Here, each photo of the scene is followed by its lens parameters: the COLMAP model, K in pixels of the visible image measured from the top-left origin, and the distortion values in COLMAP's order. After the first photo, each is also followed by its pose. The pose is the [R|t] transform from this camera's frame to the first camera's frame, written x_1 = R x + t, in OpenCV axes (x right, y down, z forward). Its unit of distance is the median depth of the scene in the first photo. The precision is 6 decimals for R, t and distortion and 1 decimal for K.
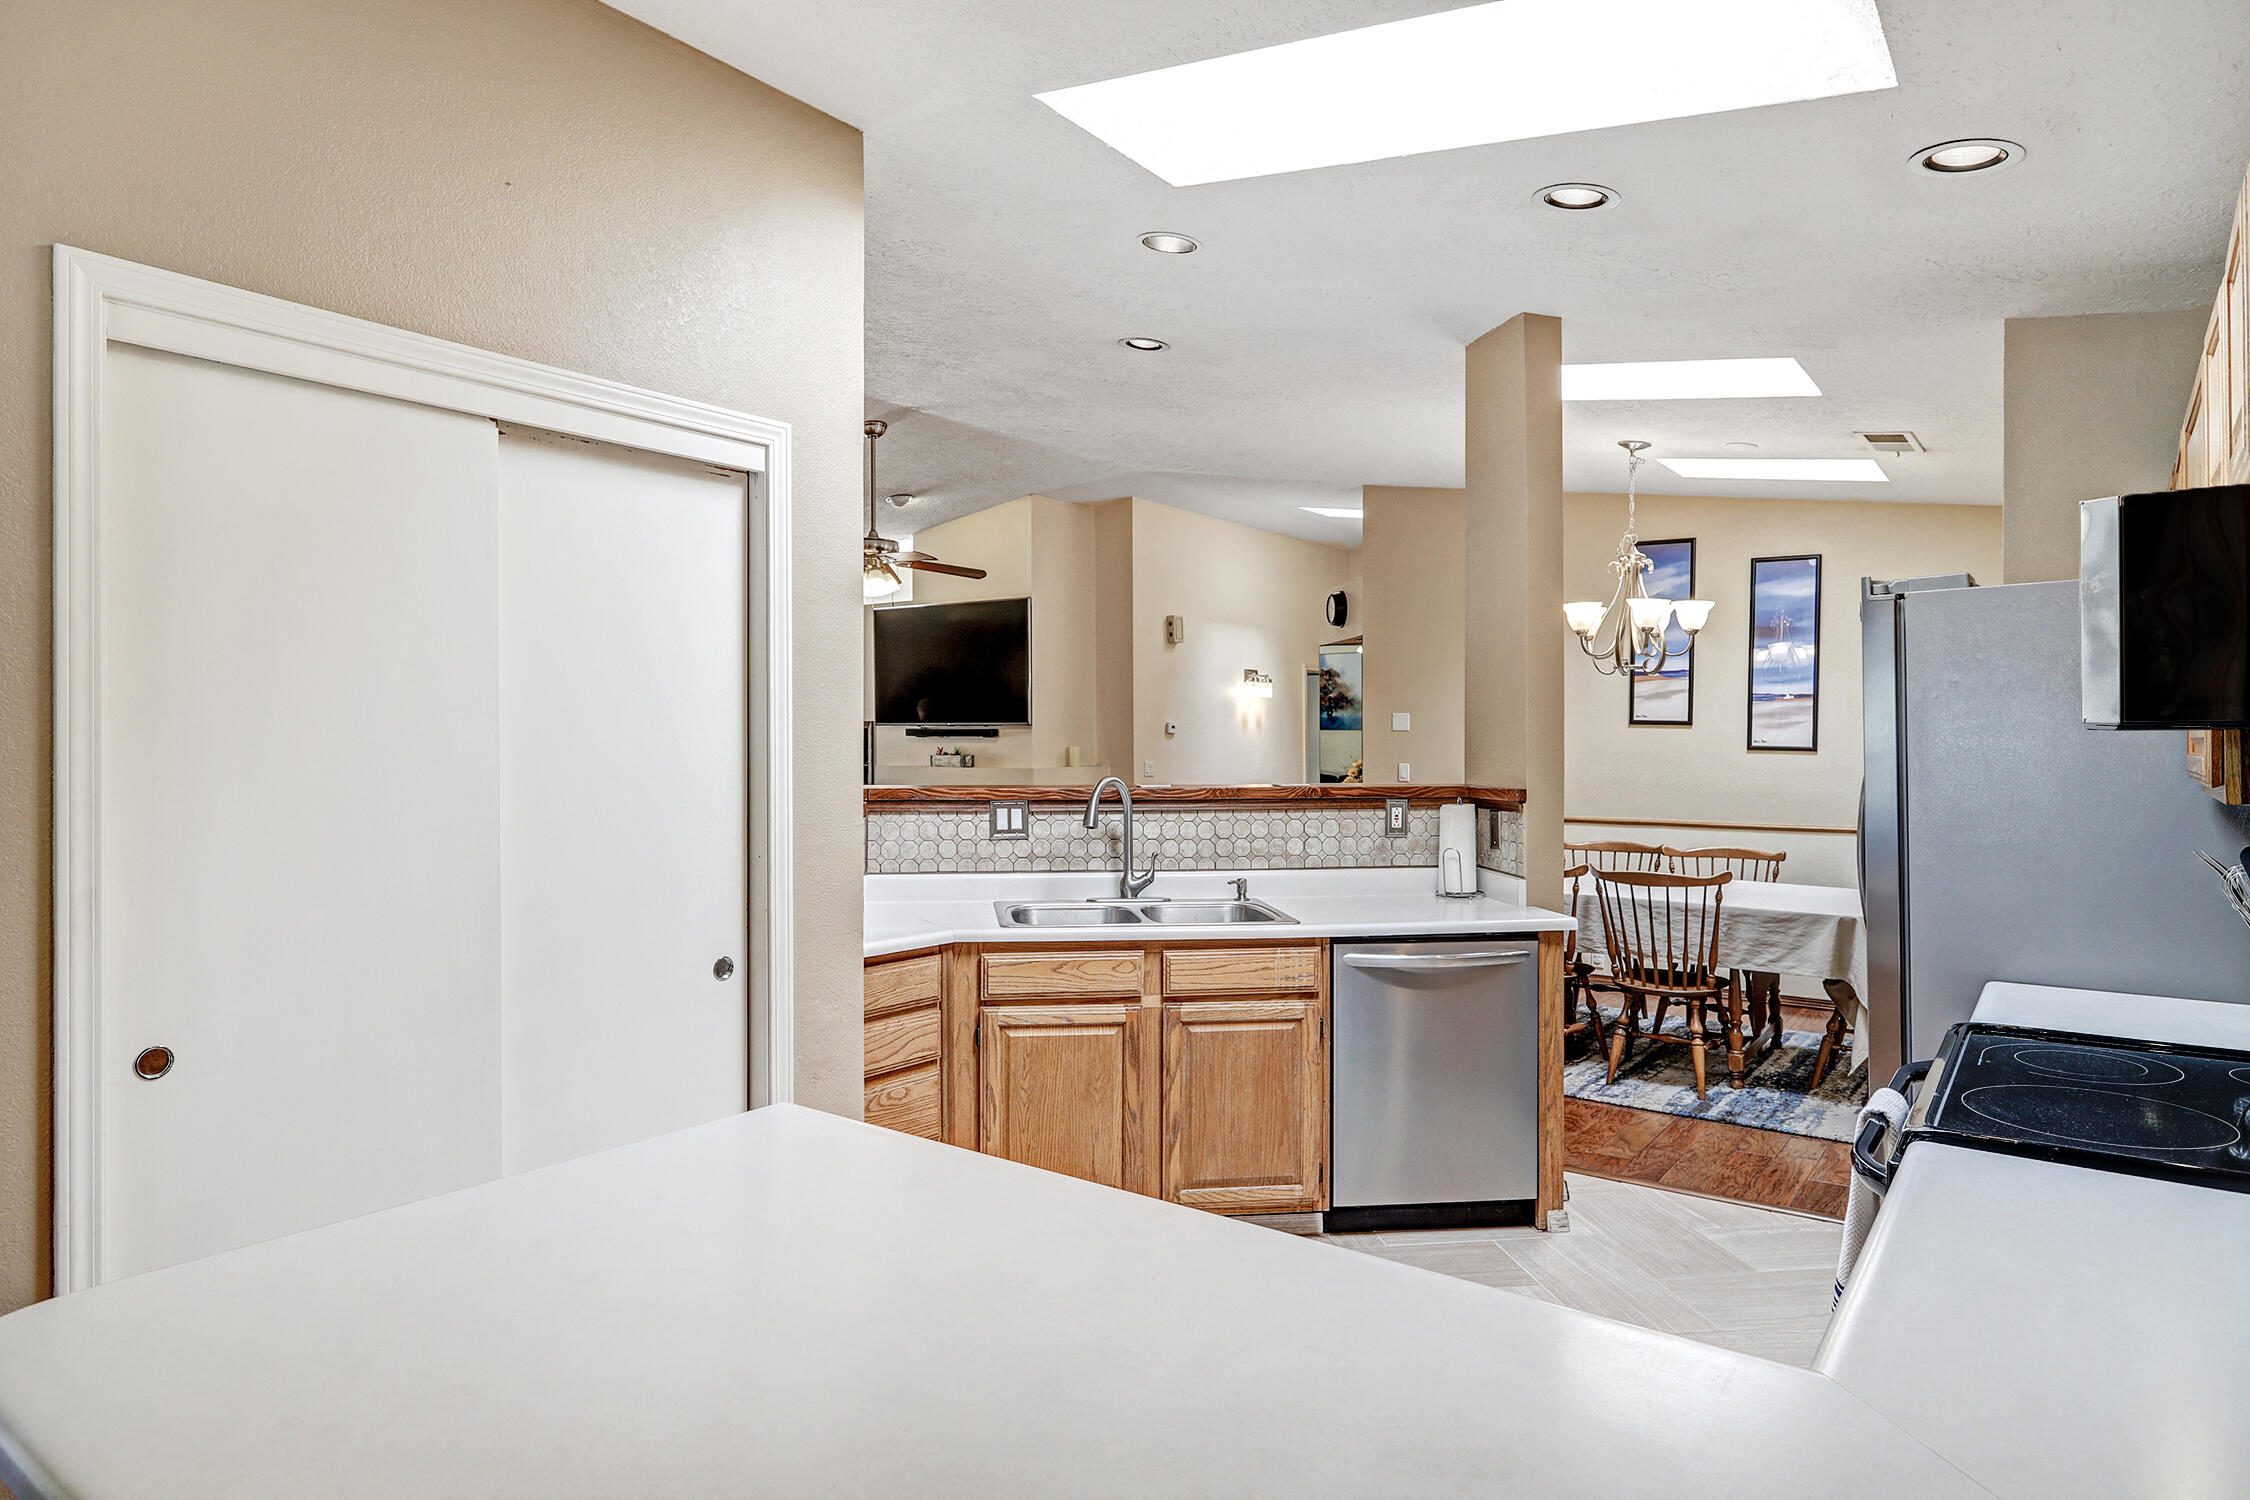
lens RADIAL K [[1314.1, 0, 1130.5], [0, 1314.1, 734.2], [0, 0, 1]] dist [-0.006802, -0.001742]
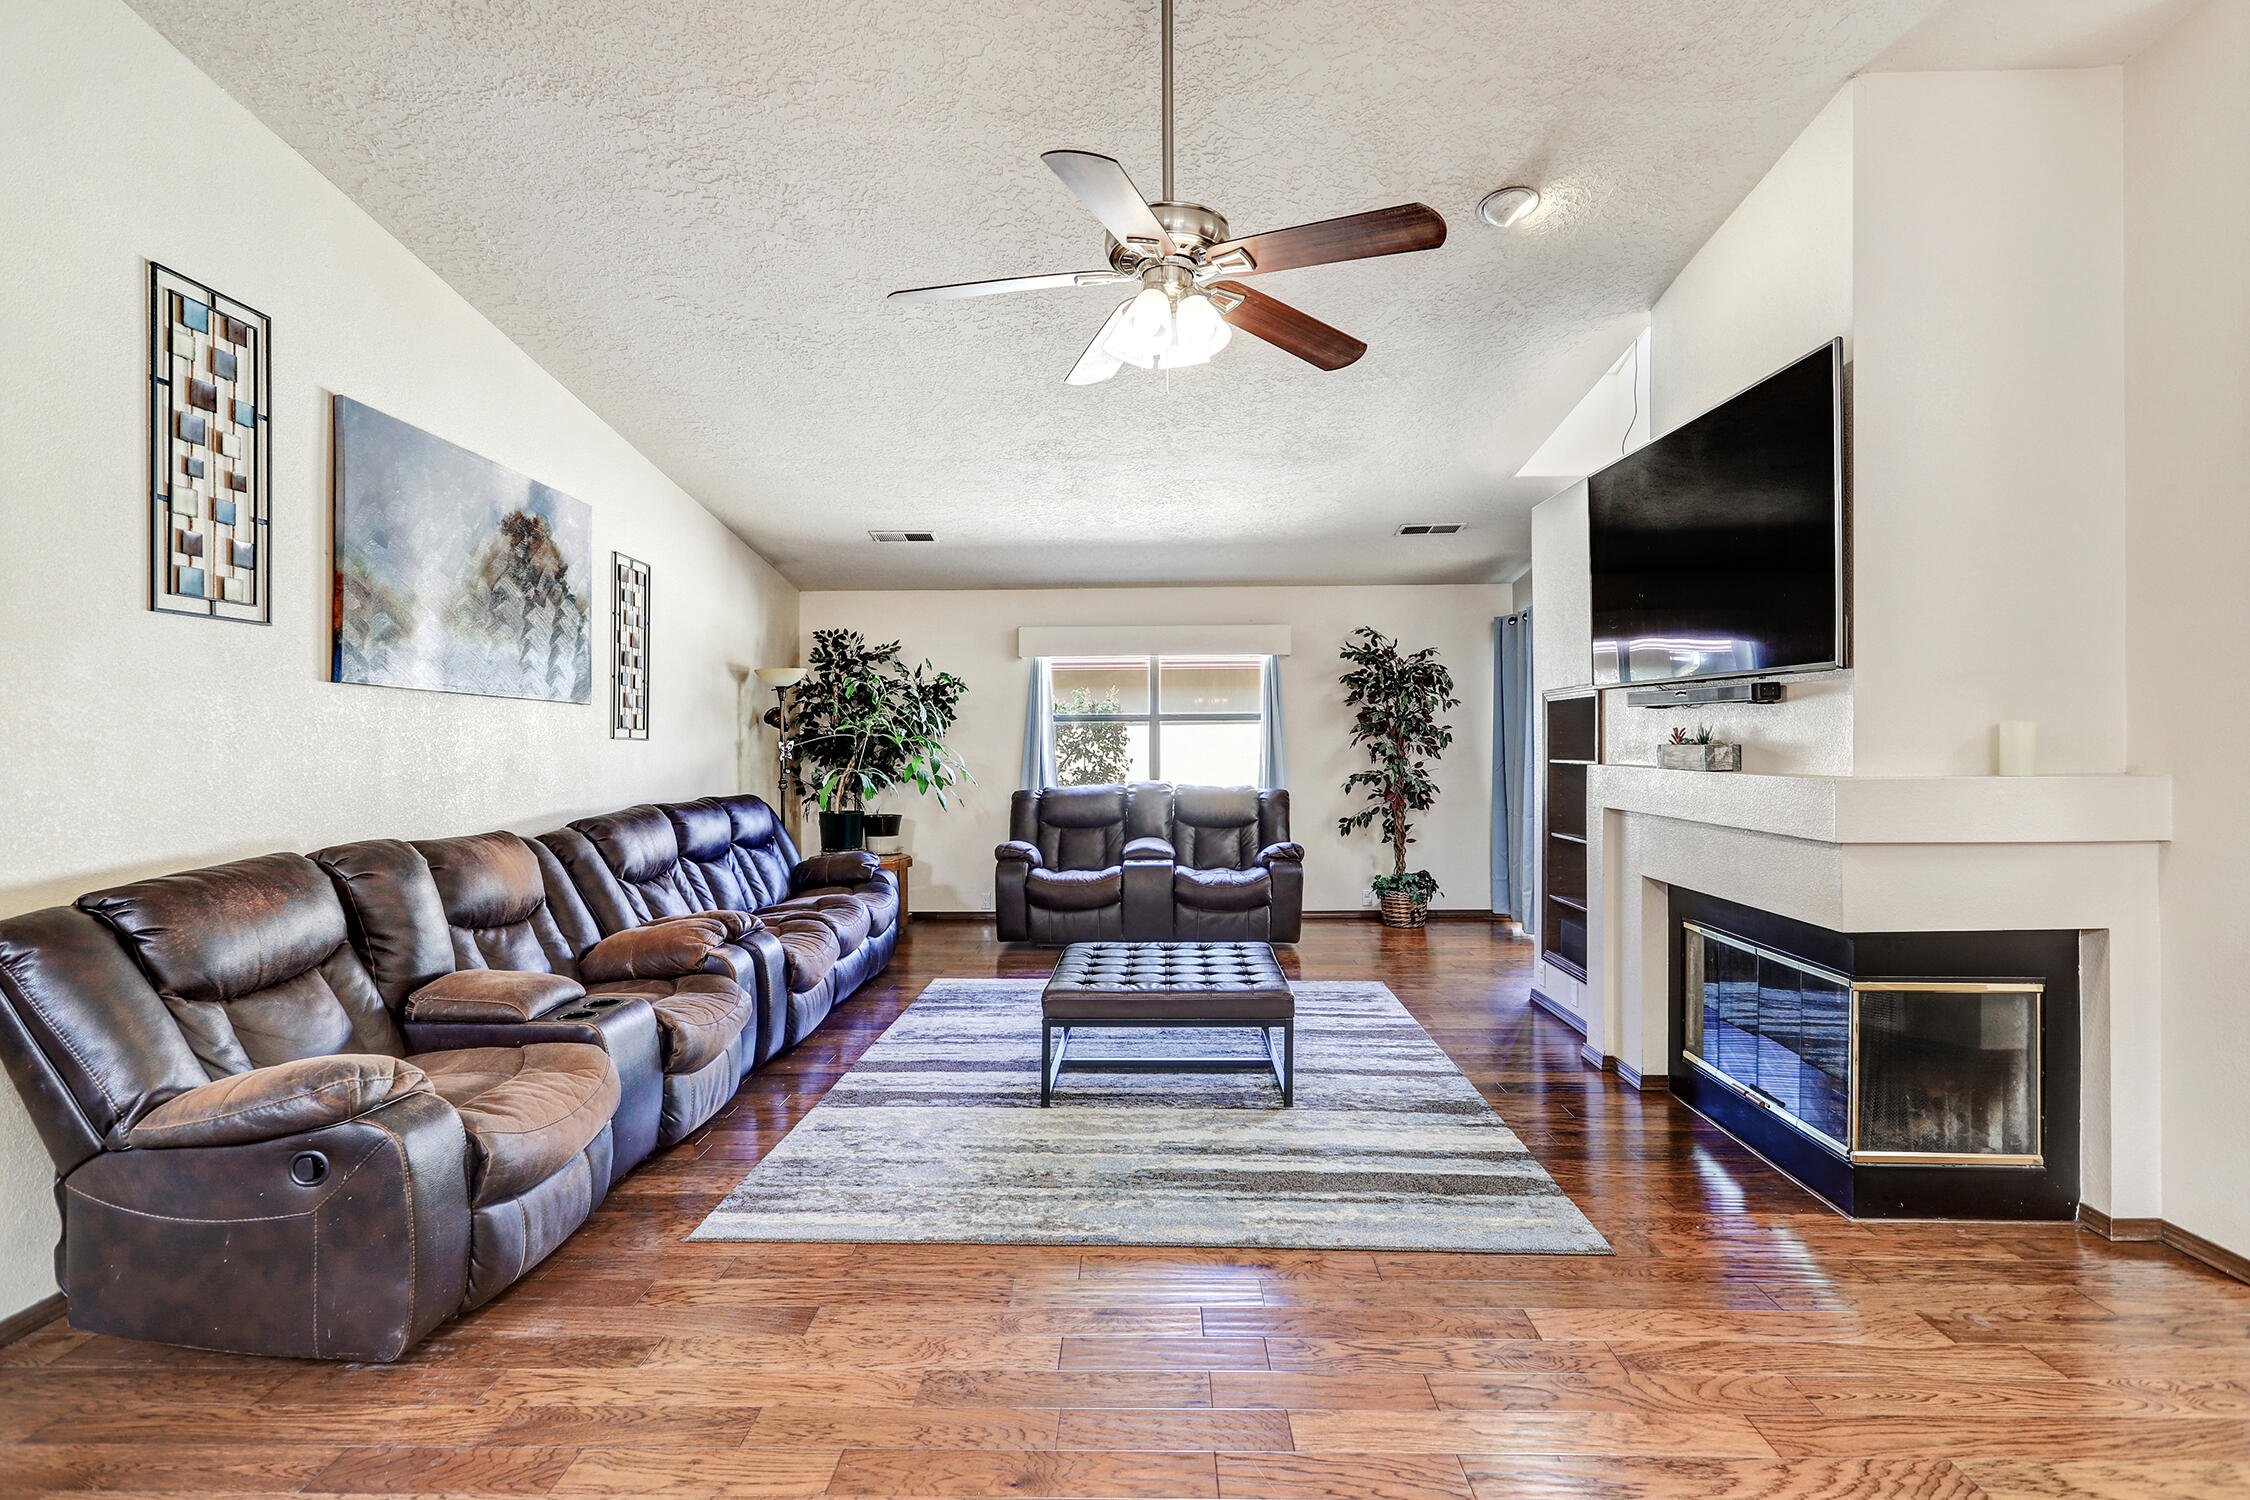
lens RADIAL K [[1061.1, 0, 1121.5], [0, 1061.1, 738.2], [0, 0, 1]] dist [-0.001751, 0.000588]
pose [[0.588462, -0.004651, -0.808511, 0.122609], [0.015362, 0.999867, 0.005429, 0.021427], [0.808379, -0.015615, 0.588455, 1.519986]]
